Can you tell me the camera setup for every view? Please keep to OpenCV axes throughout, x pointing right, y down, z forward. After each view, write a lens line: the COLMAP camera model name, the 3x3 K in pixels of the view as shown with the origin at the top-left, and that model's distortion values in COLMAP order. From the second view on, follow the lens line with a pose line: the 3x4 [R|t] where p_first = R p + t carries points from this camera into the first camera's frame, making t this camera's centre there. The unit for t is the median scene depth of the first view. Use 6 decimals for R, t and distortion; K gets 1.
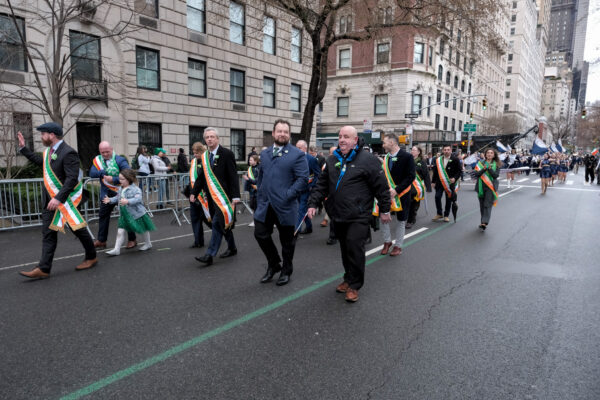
lens RADIAL K [[406.1, 0, 294.2], [0, 406.1, 210.5], [0, 0, 1]] dist [-0.031156, 0.022066]
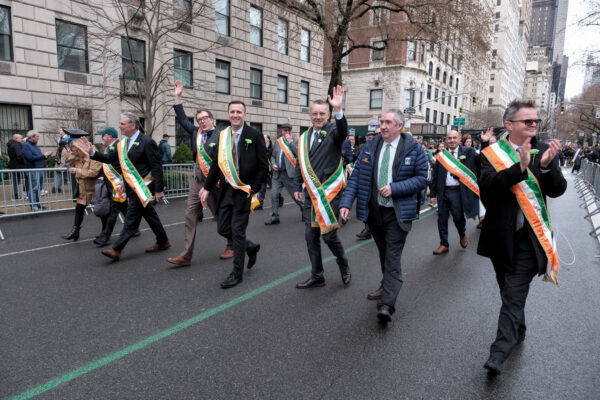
lens RADIAL K [[406.1, 0, 293.9], [0, 406.1, 208.0], [0, 0, 1]] dist [-0.031156, 0.022066]
pose [[0.999360, -0.002241, 0.035710, -0.063621], [0.001691, 0.999880, 0.015429, 0.012021], [-0.035741, -0.015359, 0.999243, -0.092735]]
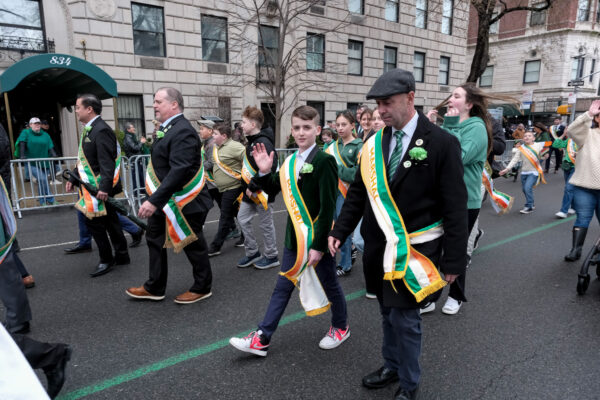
lens RADIAL K [[406.1, 0, 295.4], [0, 406.1, 213.3], [0, 0, 1]] dist [-0.031156, 0.022066]
pose [[0.959927, 0.037166, -0.277774, -0.058488], [-0.018637, 0.997439, 0.069049, 0.010741], [0.279629, -0.061105, 0.958162, -0.077058]]
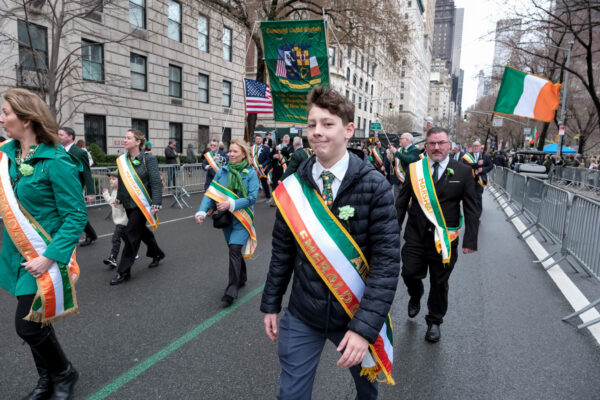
lens RADIAL K [[406.1, 0, 294.8], [0, 406.1, 206.4], [0, 0, 1]] dist [-0.031156, 0.022066]
pose [[0.972725, -0.016043, 0.231405, -0.071943], [0.014194, 0.999853, 0.009652, 0.007504], [-0.231526, -0.006104, 0.972810, -0.071396]]
